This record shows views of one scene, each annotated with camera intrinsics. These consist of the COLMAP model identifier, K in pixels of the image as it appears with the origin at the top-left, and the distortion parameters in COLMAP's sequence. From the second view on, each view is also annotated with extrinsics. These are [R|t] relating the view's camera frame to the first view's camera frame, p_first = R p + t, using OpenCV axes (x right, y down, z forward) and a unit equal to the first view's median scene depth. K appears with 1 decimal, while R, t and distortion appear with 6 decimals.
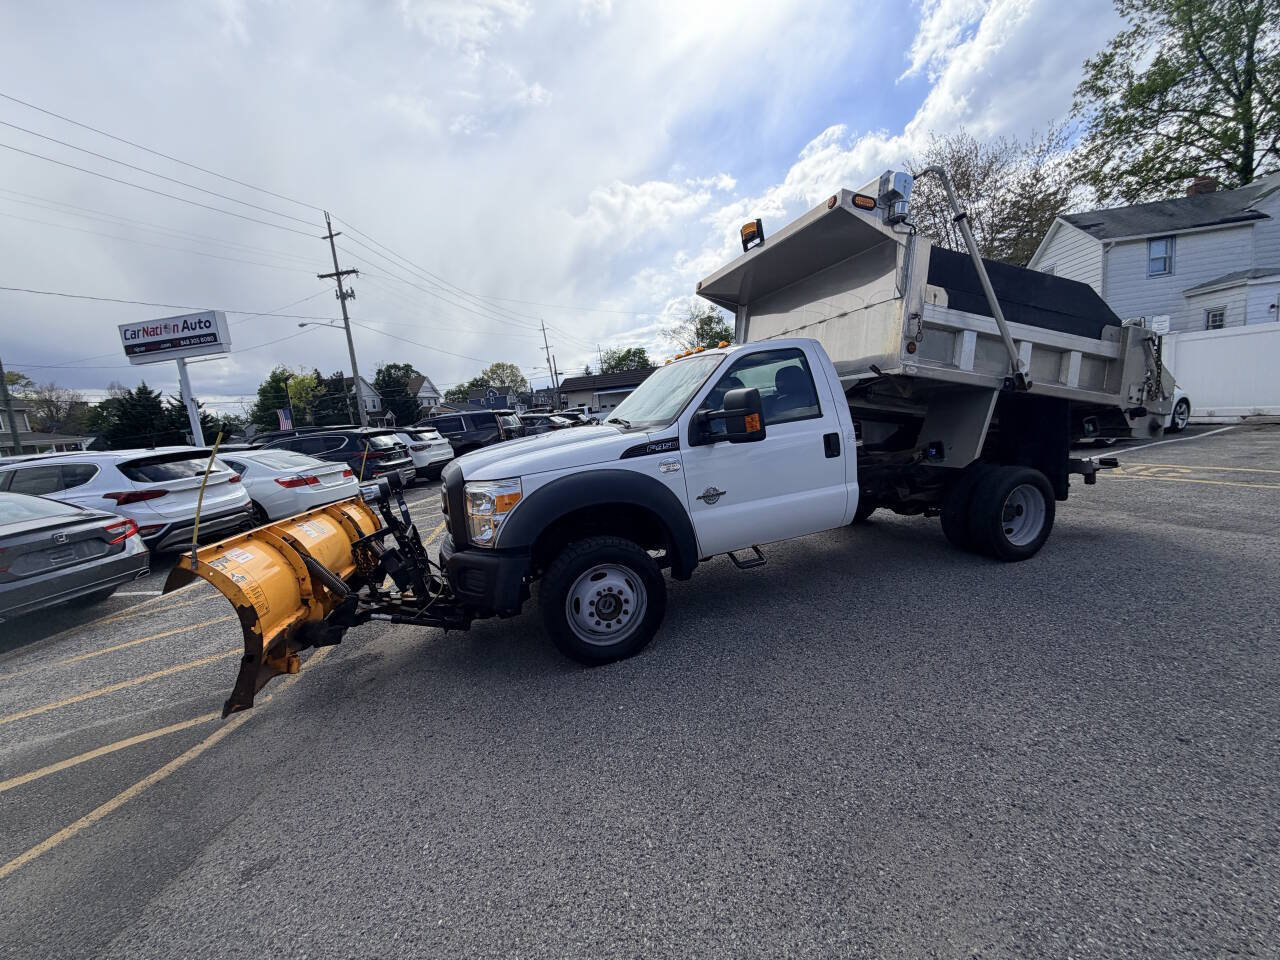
lens RADIAL K [[507.2, 0, 637.2], [0, 507.2, 480.8], [0, 0, 1]] dist [0.000032, -0.000061]
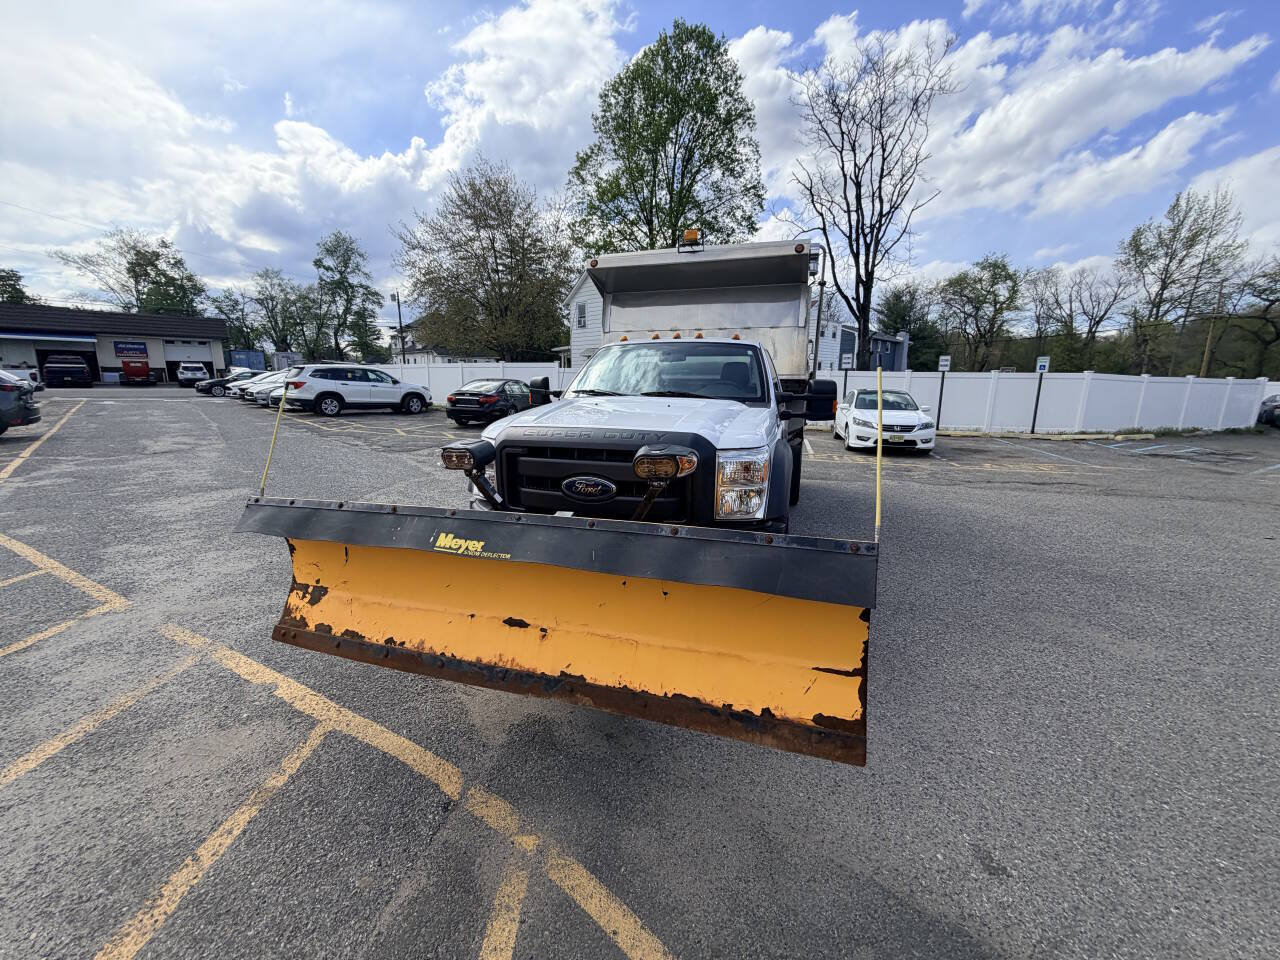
lens RADIAL K [[507.2, 0, 638.2], [0, 507.2, 481.0], [0, 0, 1]] dist [0.000032, -0.000061]
pose [[0.602157, -0.046909, 0.796998, -0.543222], [0.034257, 0.998871, 0.032909, 0.009836], [-0.797642, 0.007486, 0.603084, 0.284120]]
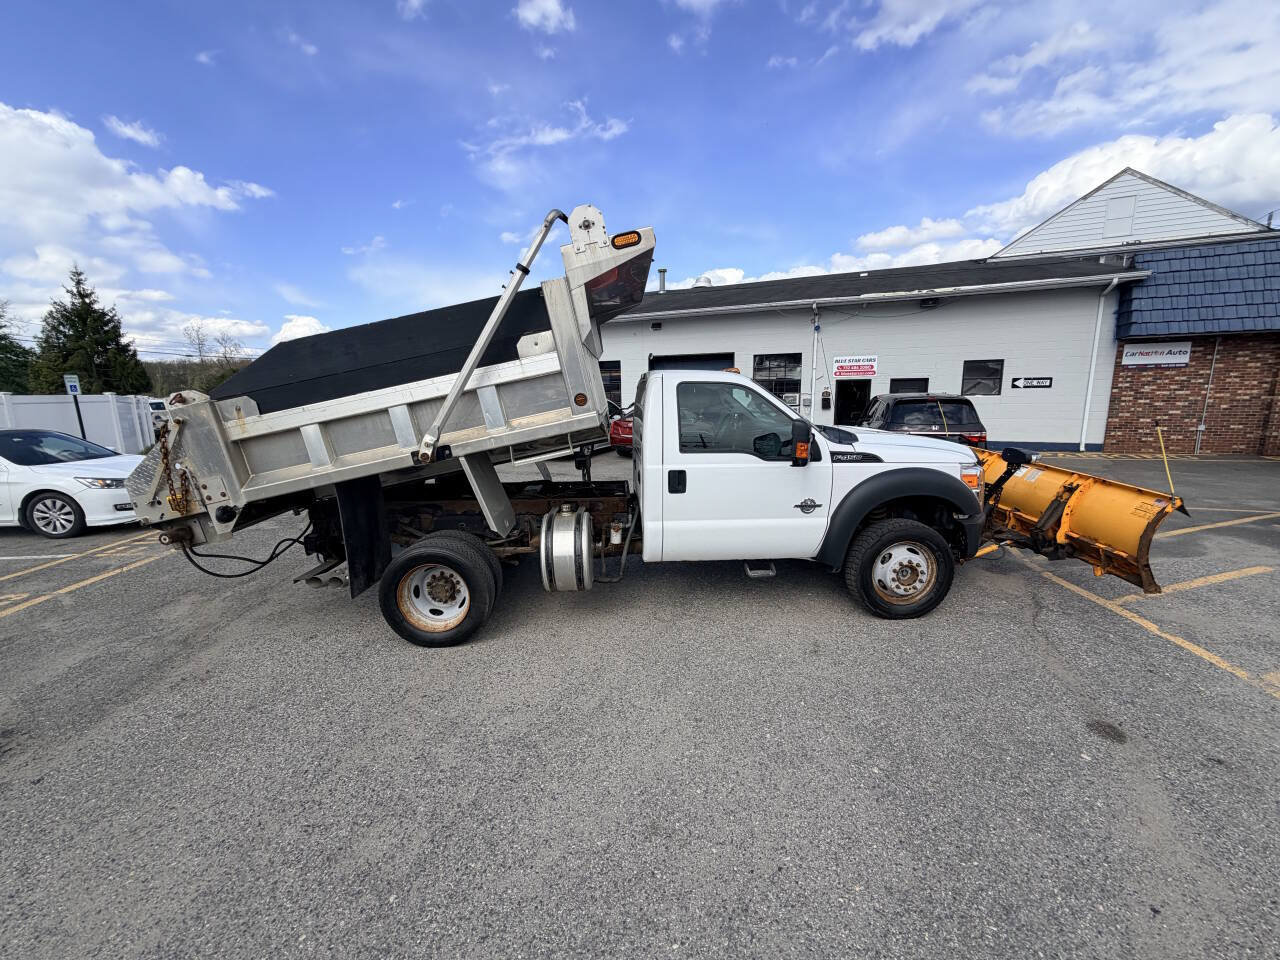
lens RADIAL K [[507.2, 0, 638.3], [0, 507.2, 482.6], [0, 0, 1]] dist [0.000032, -0.000061]
pose [[-0.949380, 0.063962, 0.307550, -0.023900], [0.152130, 0.950197, 0.271997, -0.232447], [-0.274835, 0.305016, -0.911828, 1.406721]]
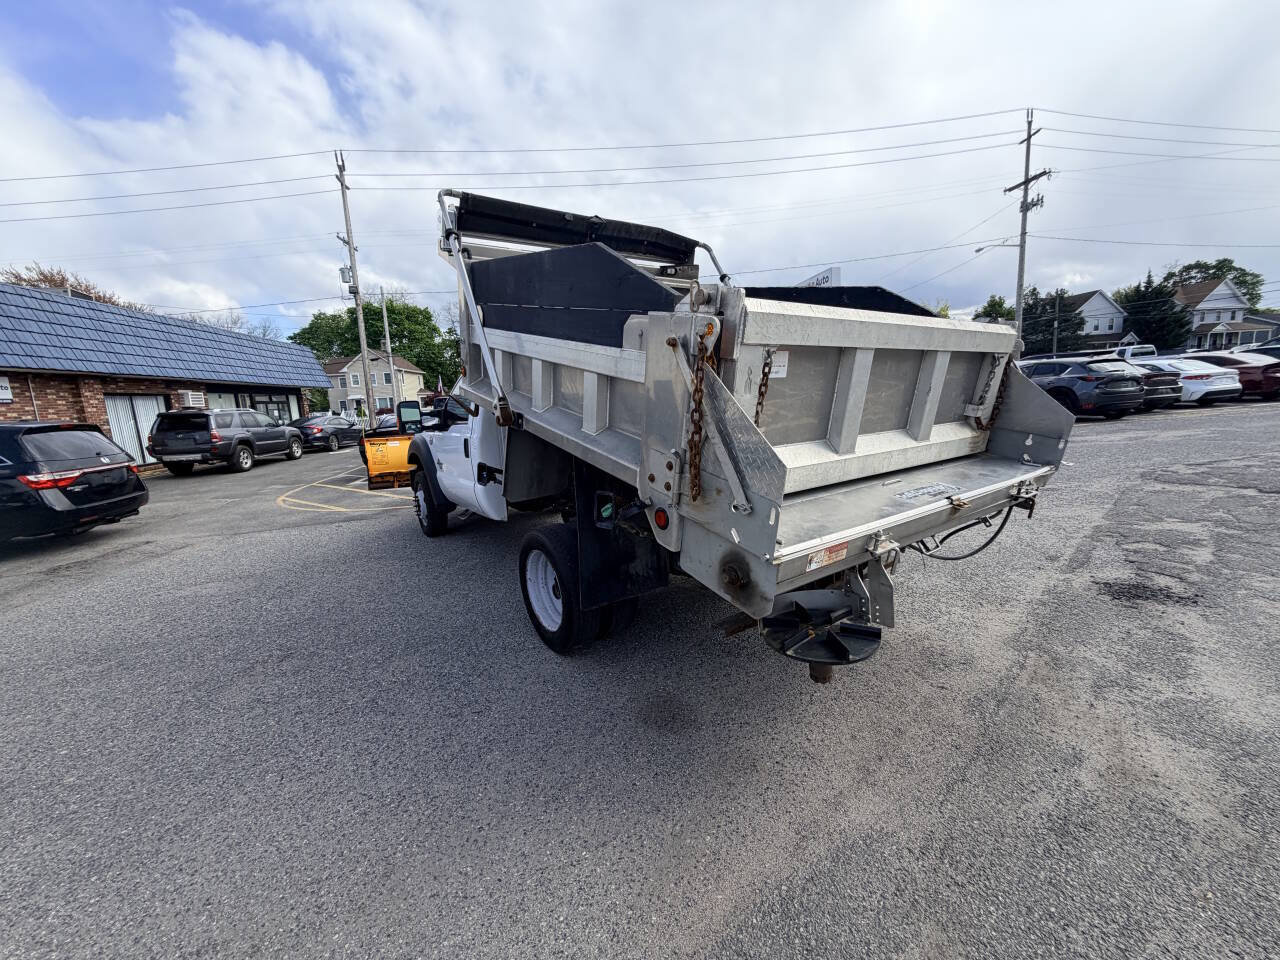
lens RADIAL K [[507.2, 0, 637.9], [0, 507.2, 479.2], [0, 0, 1]] dist [0.000032, -0.000061]
pose [[0.280684, 0.241664, -0.928879, 0.952548], [-0.100853, 0.969852, 0.221848, -0.178966], [0.954487, 0.031411, 0.296594, 0.588732]]
